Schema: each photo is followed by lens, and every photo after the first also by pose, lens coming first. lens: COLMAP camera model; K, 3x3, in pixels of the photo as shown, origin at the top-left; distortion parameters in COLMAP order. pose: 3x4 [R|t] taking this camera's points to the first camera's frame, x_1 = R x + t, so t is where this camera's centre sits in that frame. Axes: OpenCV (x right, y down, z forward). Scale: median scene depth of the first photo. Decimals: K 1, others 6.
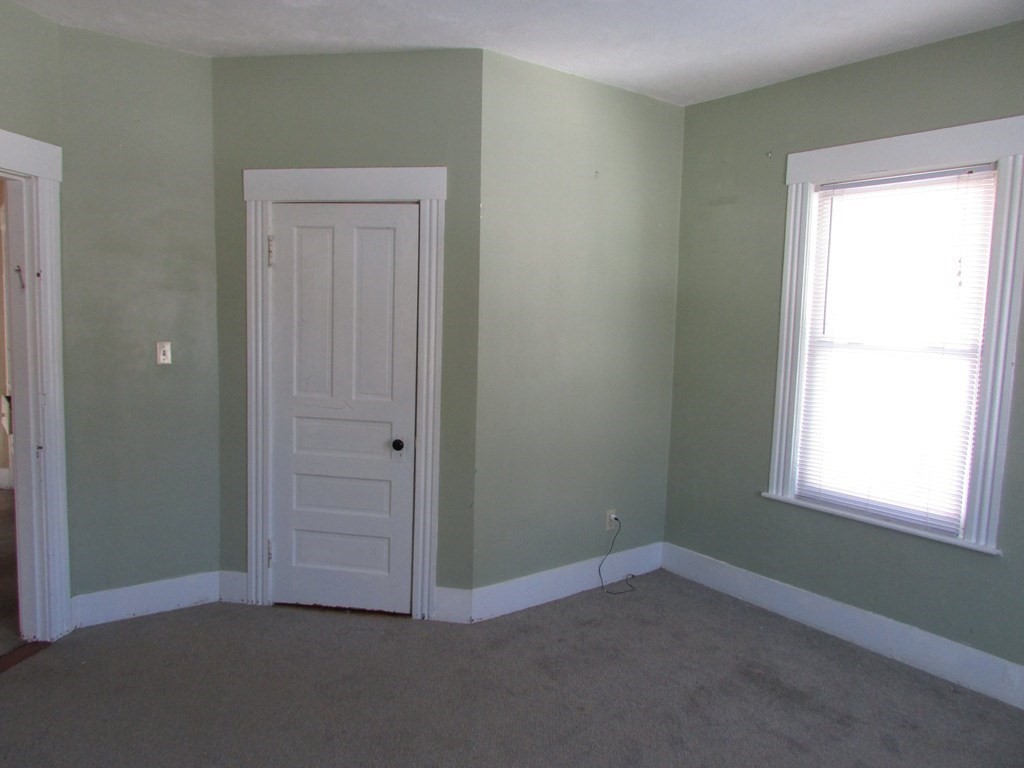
lens RADIAL K [[737.0, 0, 507.4], [0, 737.0, 385.7], [0, 0, 1]] dist [-0.011648, -0.002400]
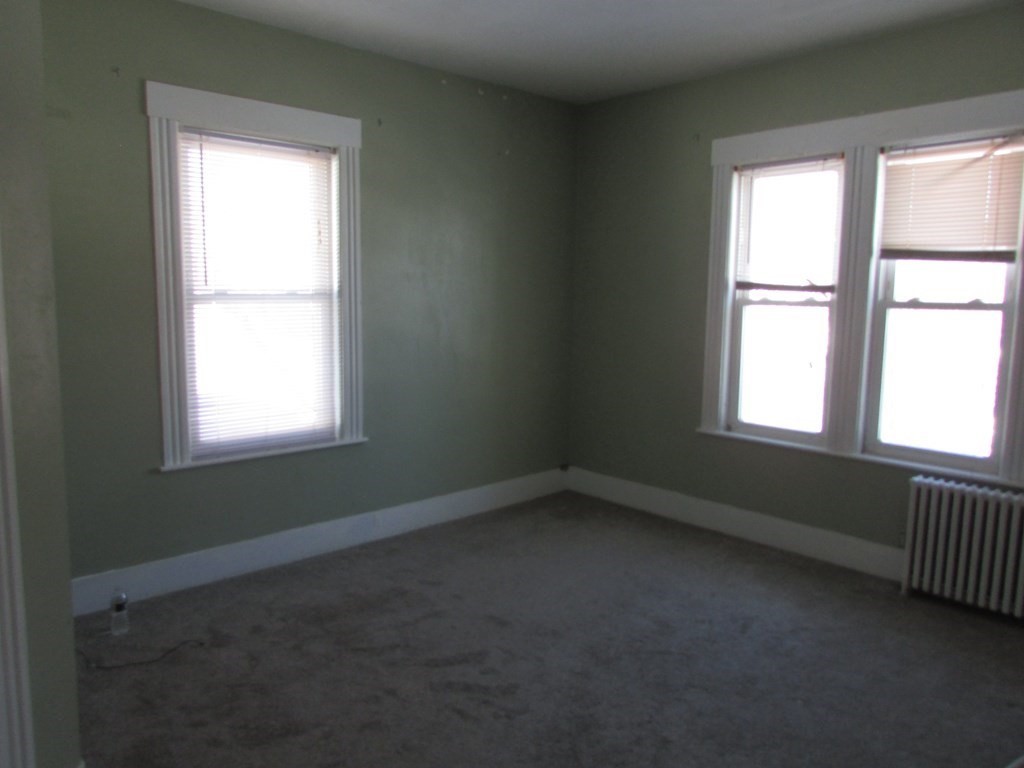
lens RADIAL K [[737.0, 0, 507.8], [0, 737.0, 384.4], [0, 0, 1]] dist [-0.011648, -0.002400]
pose [[-0.103869, -0.168281, 0.980251, -0.610893], [0.076213, 0.981338, 0.176543, -0.087135], [-0.991667, 0.093045, -0.089105, 0.731865]]
